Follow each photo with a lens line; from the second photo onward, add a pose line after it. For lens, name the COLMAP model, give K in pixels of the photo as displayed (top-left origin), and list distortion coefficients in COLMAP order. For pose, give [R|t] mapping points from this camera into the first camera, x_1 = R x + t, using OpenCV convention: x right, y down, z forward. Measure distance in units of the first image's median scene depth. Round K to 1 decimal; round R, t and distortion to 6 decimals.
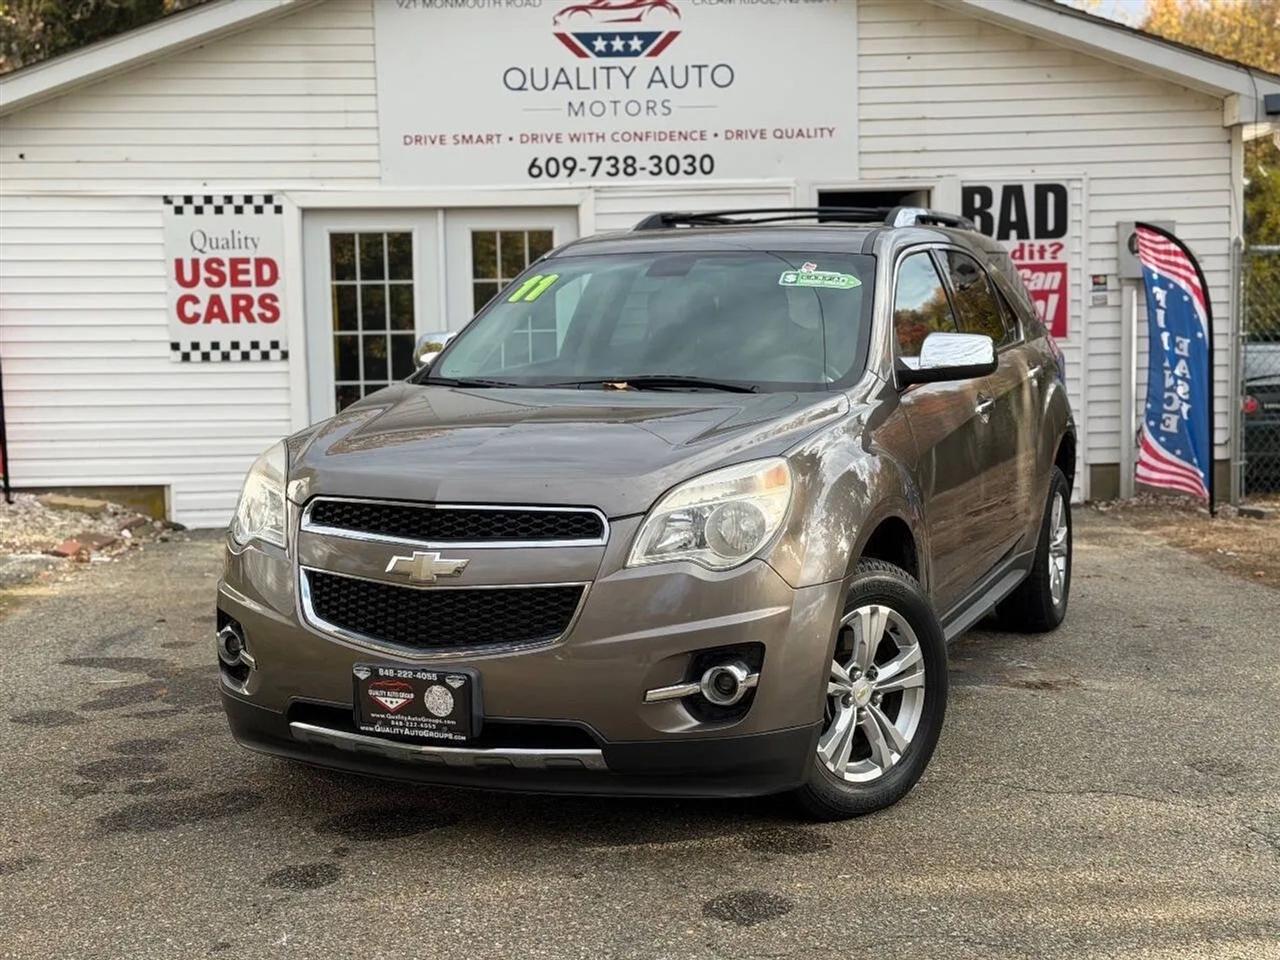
lens RADIAL K [[1749.0, 0, 640.0], [0, 1749.0, 480.0], [0, 0, 1]] dist [0.154622, -0.244525]
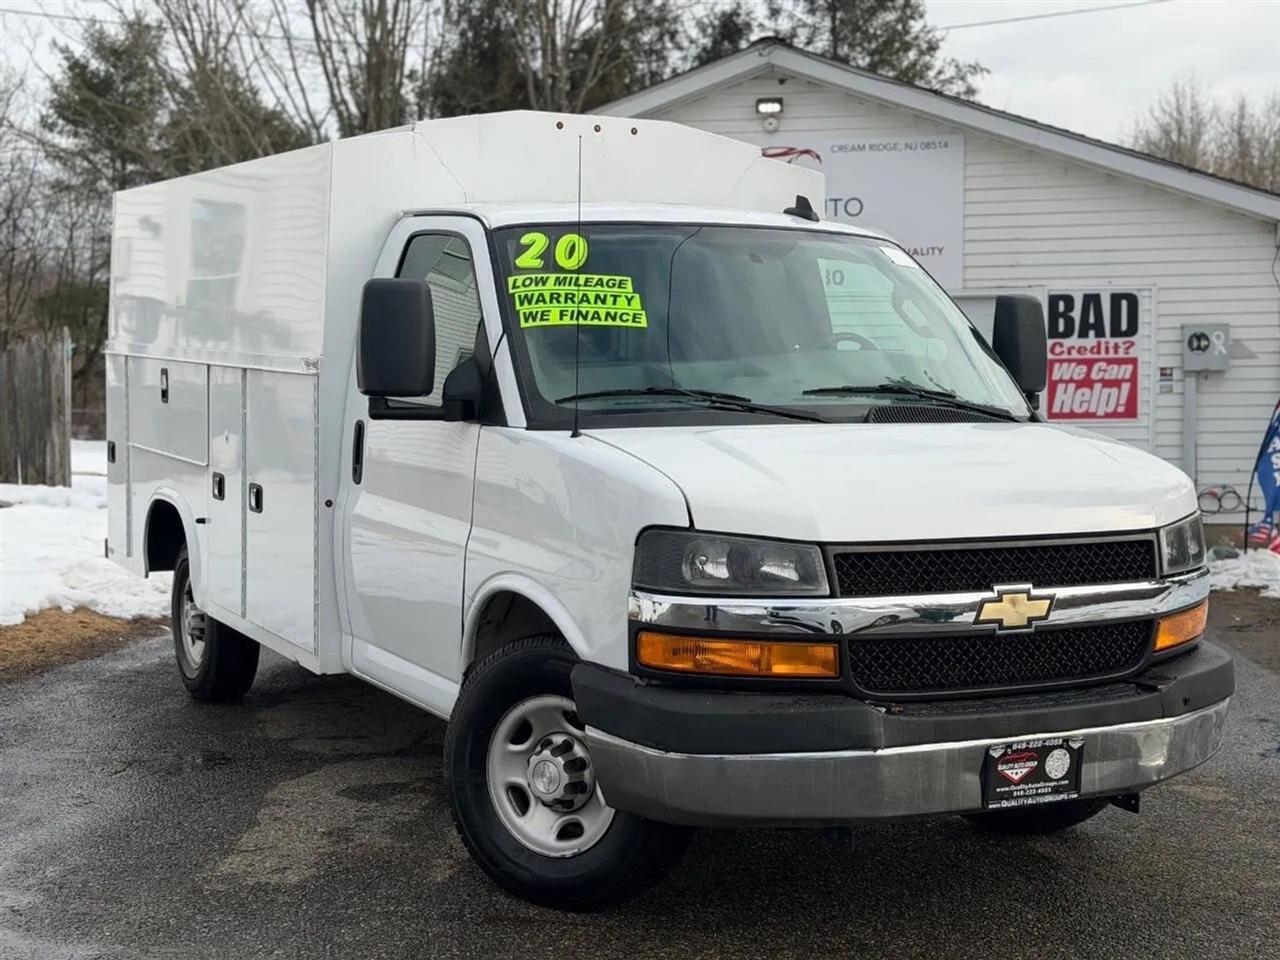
lens RADIAL K [[1700.5, 0, 650.3], [0, 1700.5, 479.1], [0, 0, 1]] dist [0.173466, -0.376712]
pose [[0.980024, 0.026252, -0.197142, 0.149133], [-0.035279, 0.998477, -0.042420, 0.022652], [0.195728, 0.048527, 0.979457, -0.219942]]
